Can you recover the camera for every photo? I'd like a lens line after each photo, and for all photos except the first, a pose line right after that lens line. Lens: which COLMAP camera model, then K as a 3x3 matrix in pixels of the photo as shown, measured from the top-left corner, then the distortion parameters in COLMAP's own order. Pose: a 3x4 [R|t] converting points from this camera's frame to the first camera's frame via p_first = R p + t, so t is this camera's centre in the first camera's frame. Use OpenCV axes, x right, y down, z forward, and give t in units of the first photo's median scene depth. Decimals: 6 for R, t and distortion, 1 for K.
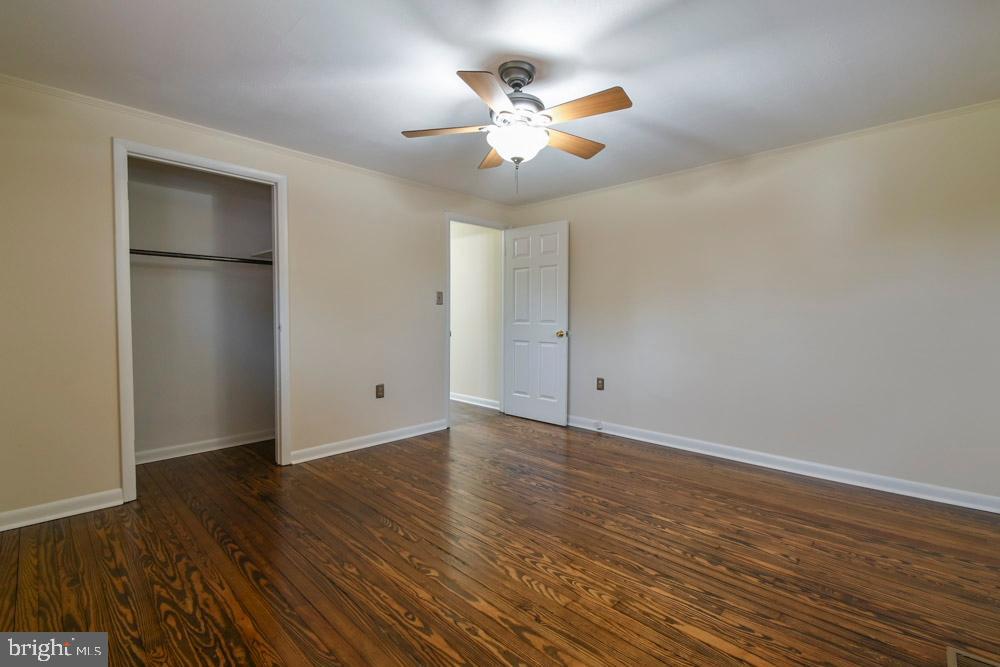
lens RADIAL K [[447.0, 0, 512.8], [0, 447.0, 325.5], [0, 0, 1]] dist [0.018452, -0.000261]
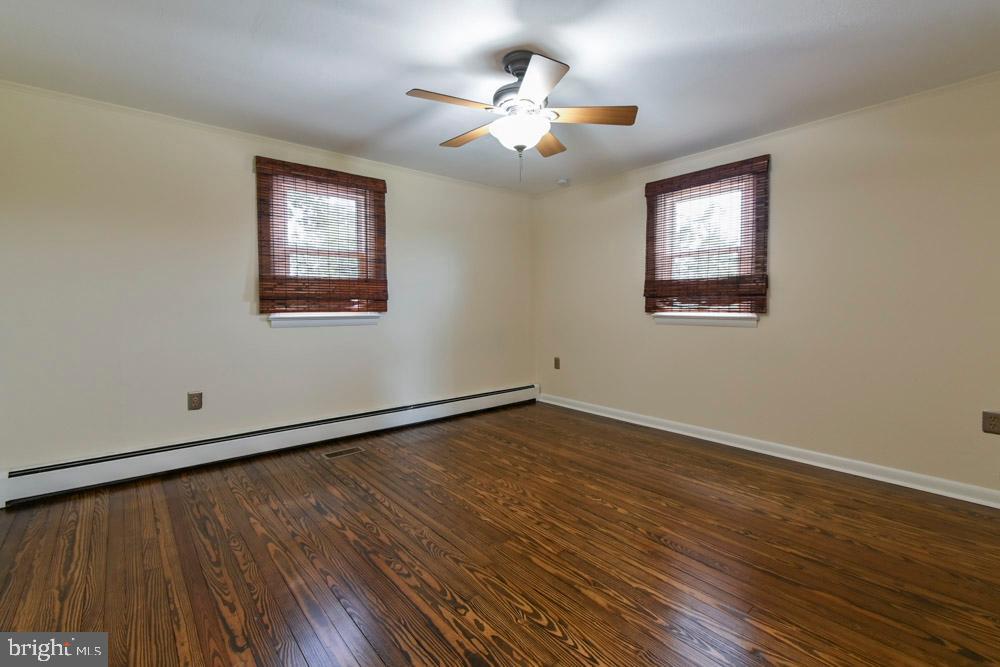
lens RADIAL K [[454.5, 0, 508.3], [0, 454.5, 309.3], [0, 0, 1]] dist [0.014699, -0.000080]
pose [[-0.993230, 0.000021, 0.116167, -0.085517], [0.004260, 0.999334, 0.036244, -0.043942], [-0.116089, 0.036493, -0.992568, 2.105295]]
